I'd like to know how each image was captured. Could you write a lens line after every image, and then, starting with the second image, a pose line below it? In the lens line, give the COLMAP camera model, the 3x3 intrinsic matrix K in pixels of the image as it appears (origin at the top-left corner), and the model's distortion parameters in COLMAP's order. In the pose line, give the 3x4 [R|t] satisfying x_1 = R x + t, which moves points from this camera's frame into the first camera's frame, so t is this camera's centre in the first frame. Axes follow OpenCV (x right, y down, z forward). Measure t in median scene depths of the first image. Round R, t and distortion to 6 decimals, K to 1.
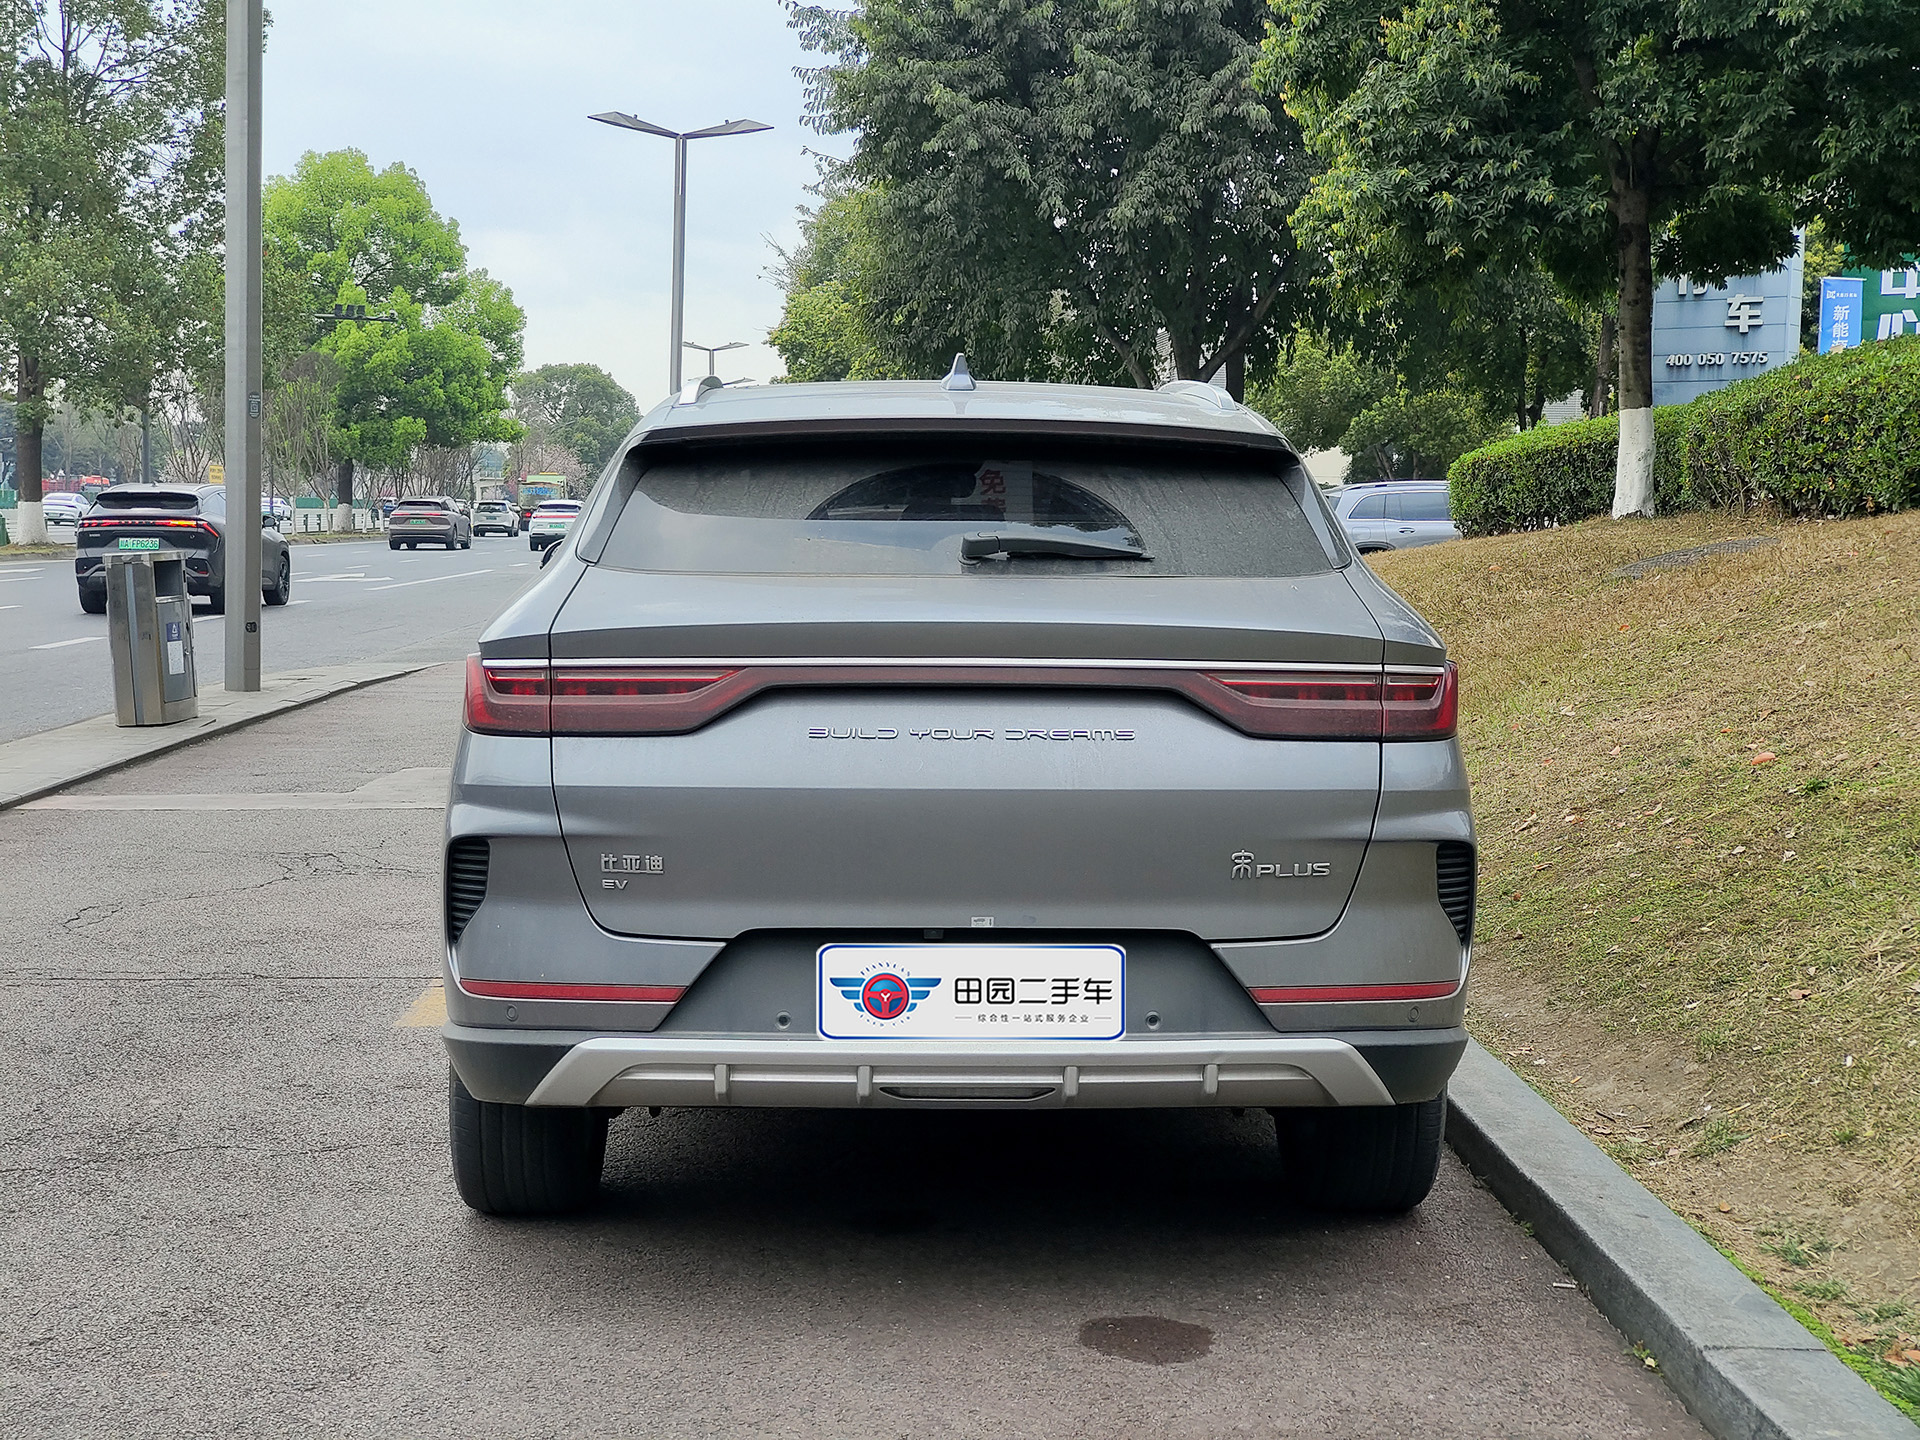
lens RADIAL K [[2550.8, 0, 960.0], [0, 2550.8, 720.0], [0, 0, 1]] dist [0.345214, -1.122000]
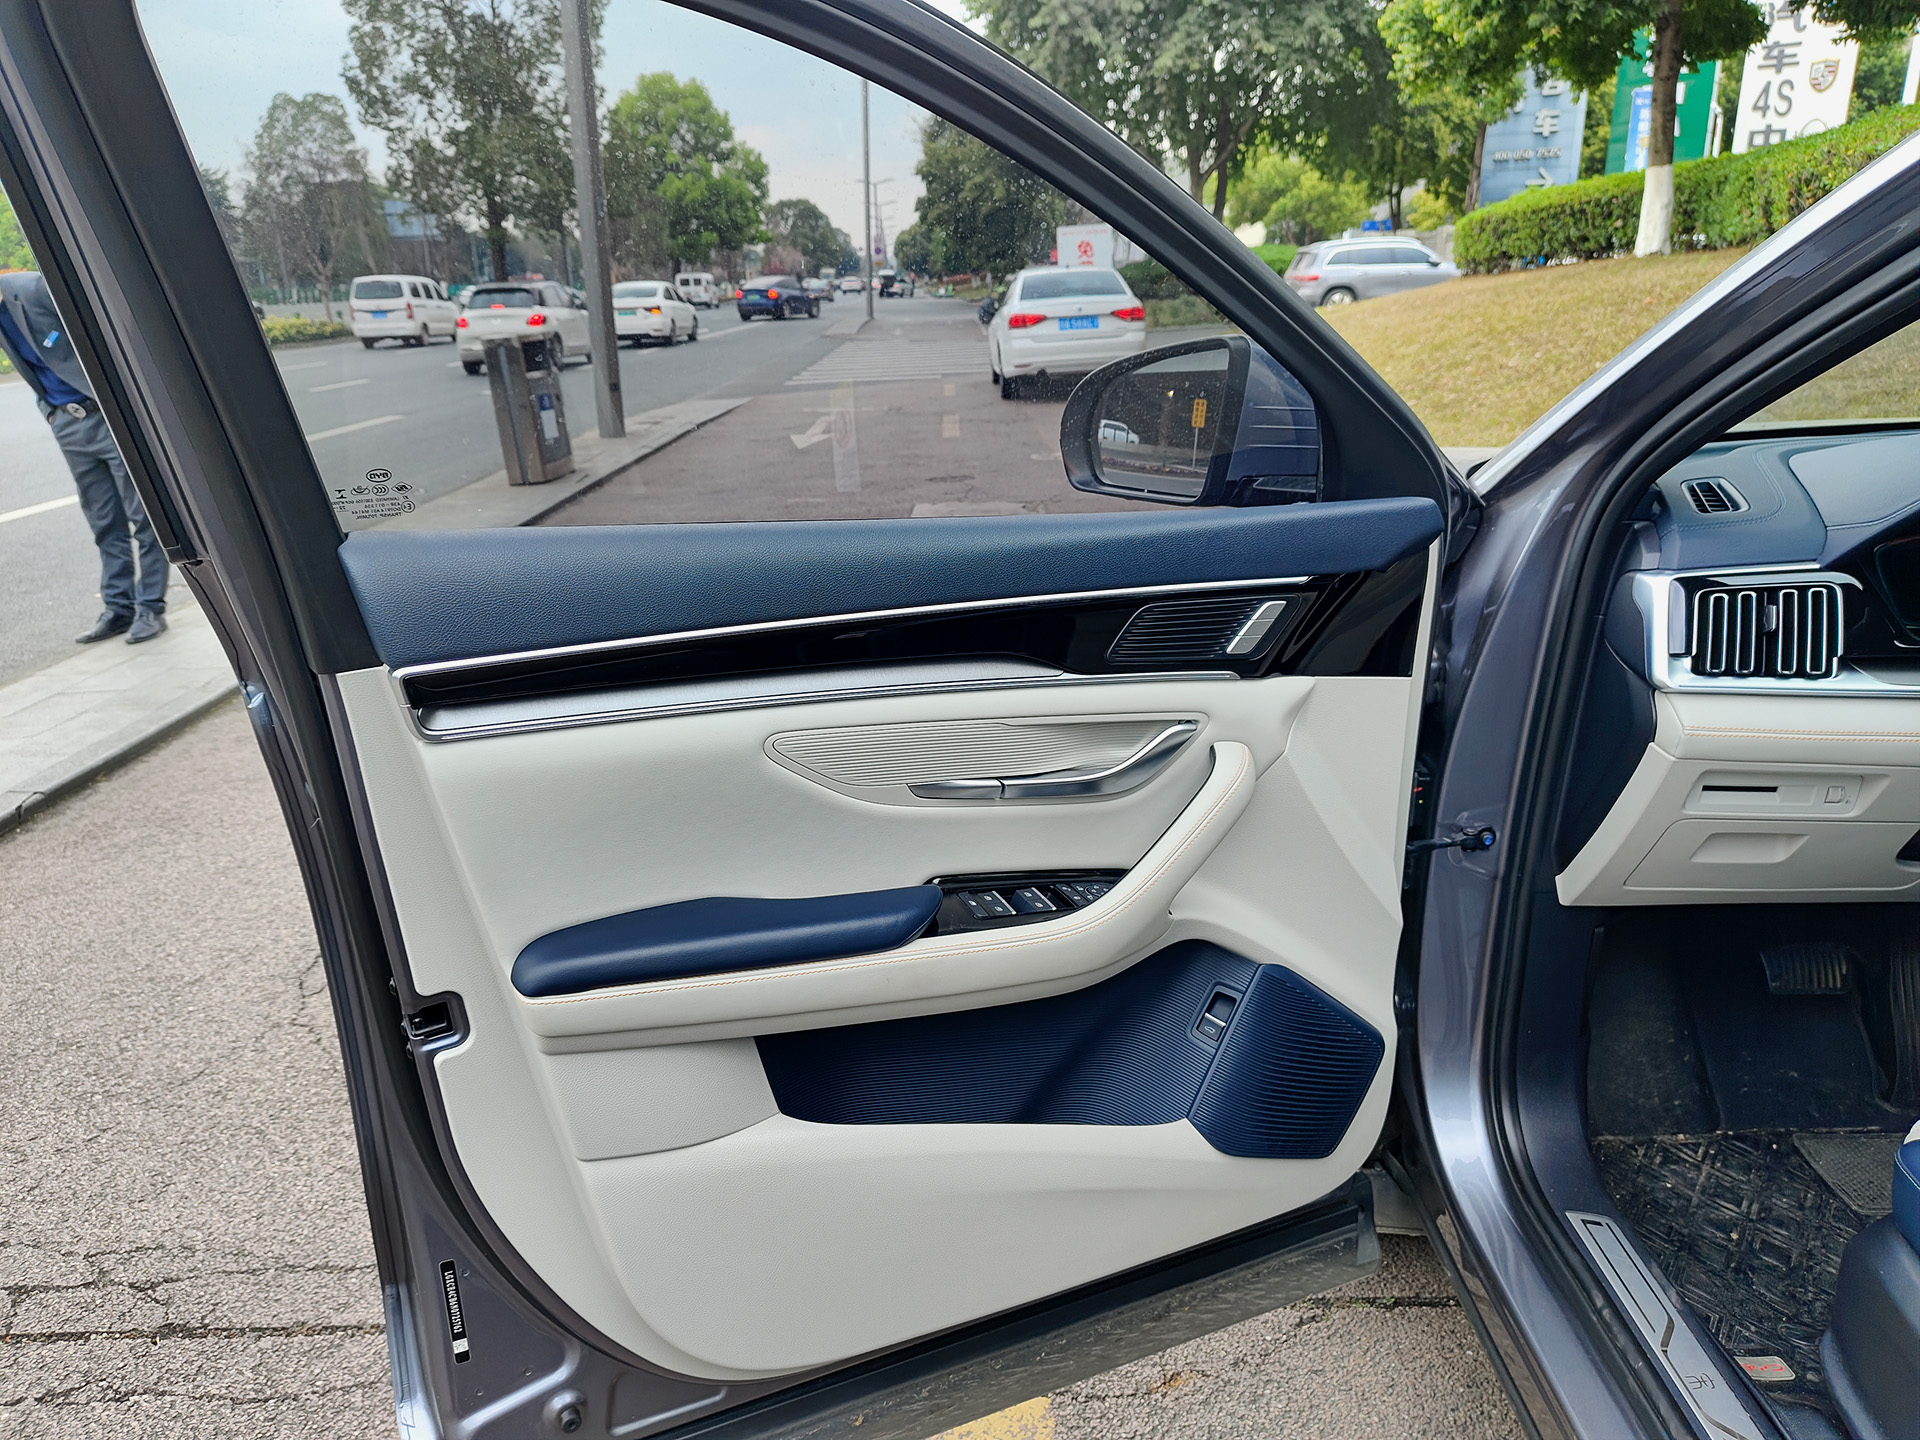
lens RADIAL K [[1298.4, 0, 957.6], [0, 1298.4, 696.7], [0, 0, 1]] dist [0.022152, -0.028073]
pose [[0.998824, -0.026921, -0.040318, -0.024414], [0.035480, 0.972666, 0.229481, -0.008640], [0.033038, -0.230641, 0.972478, 0.104452]]
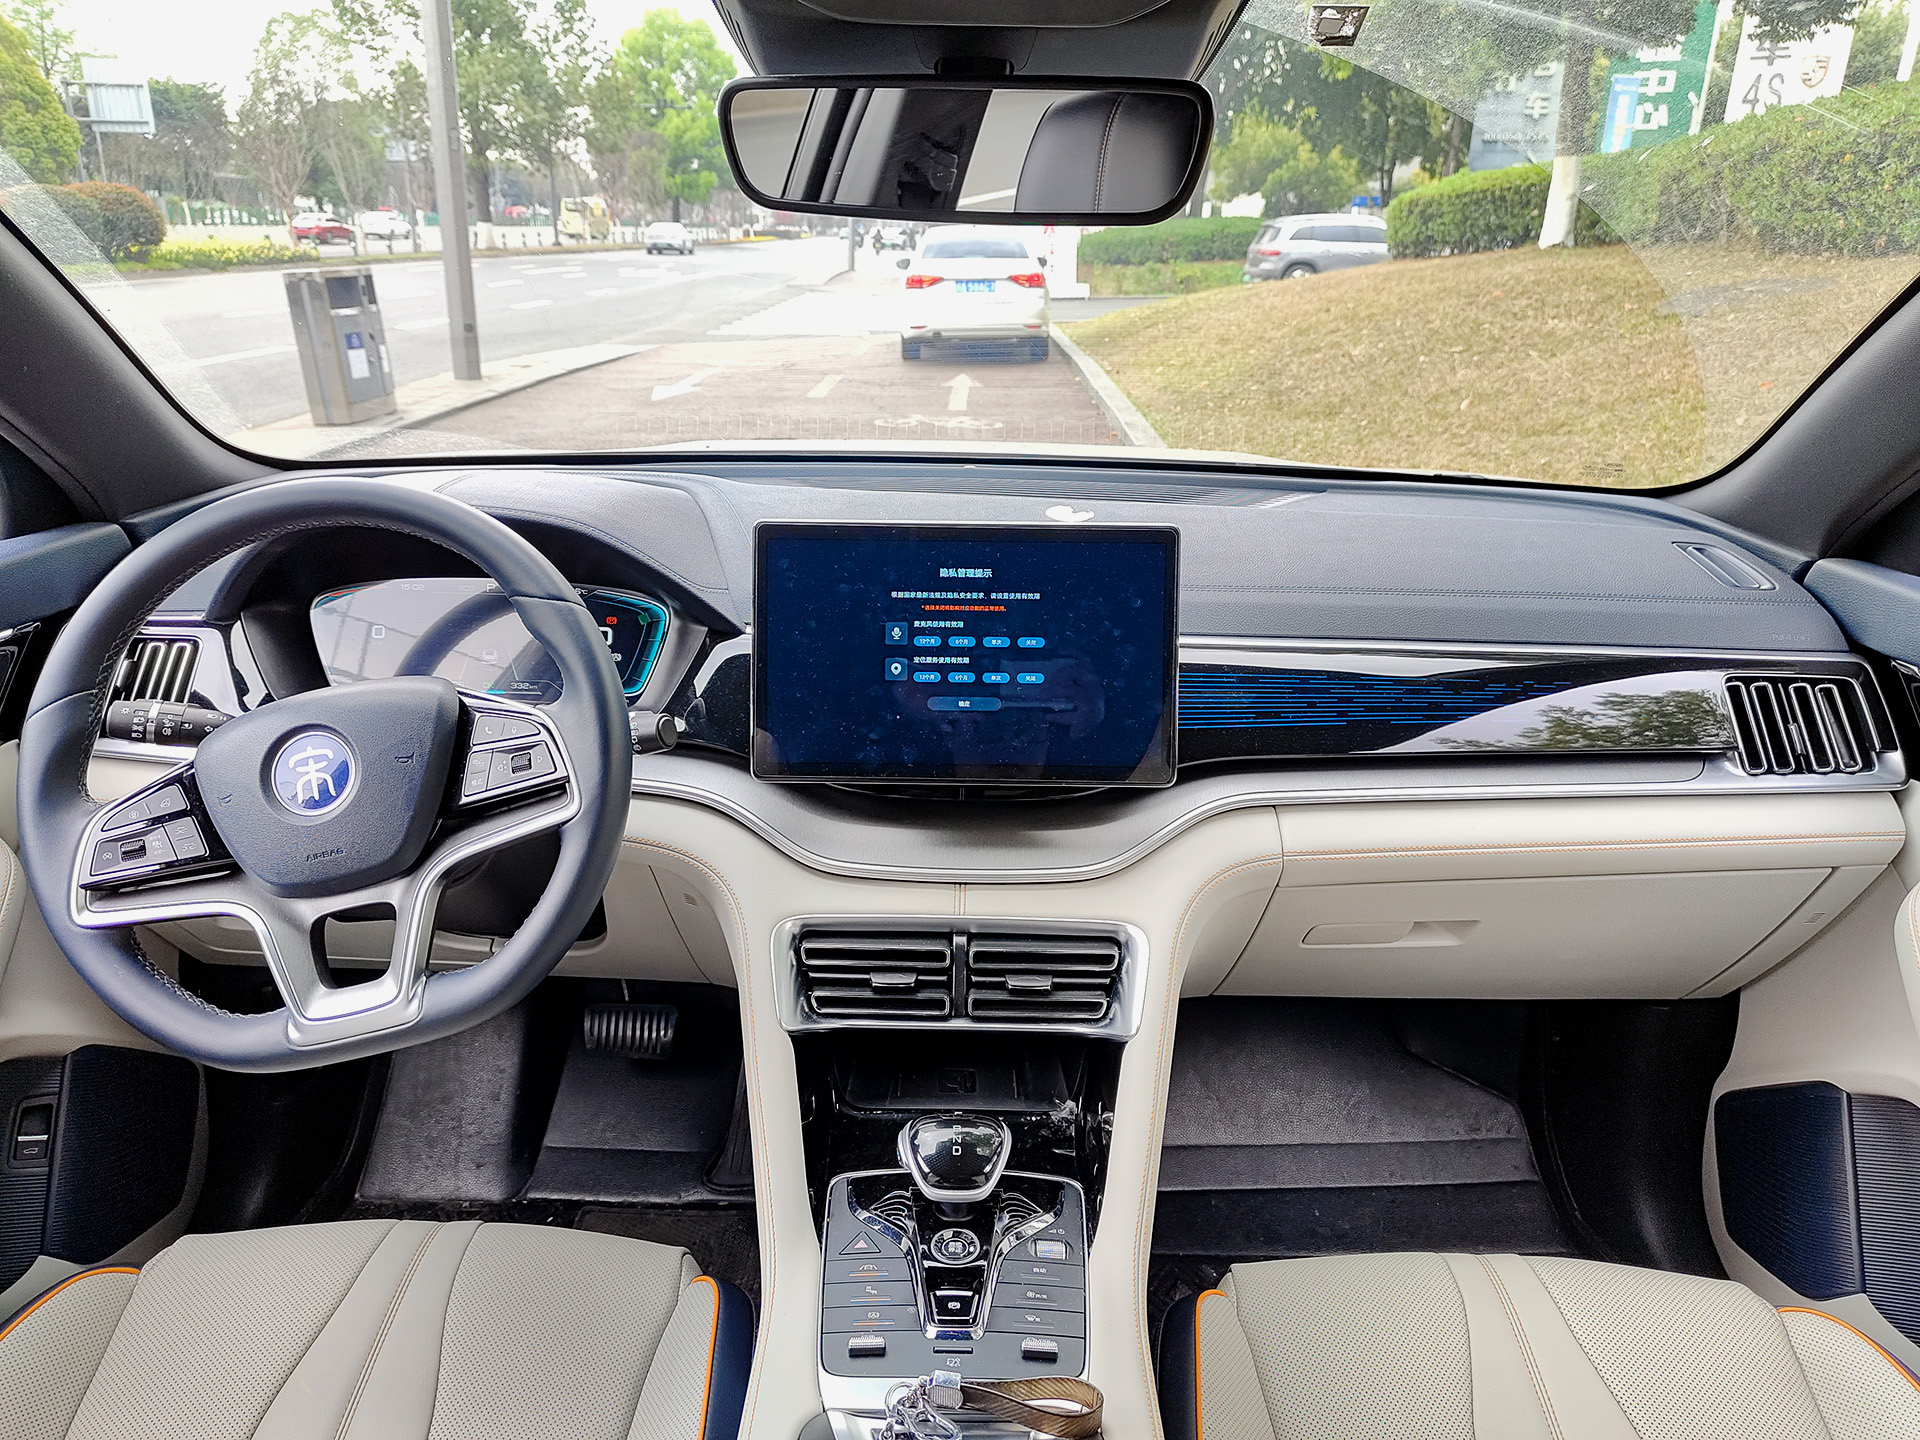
lens RADIAL K [[1306.4, 0, 968.0], [0, 1306.4, 710.0], [0, 0, 1]] dist [0.013906, -0.020109]
pose [[0.999105, 0.024325, -0.034598, -0.000905], [-0.014230, 0.963697, 0.266617, -0.009130], [0.039827, -0.265886, 0.963181, 0.107052]]
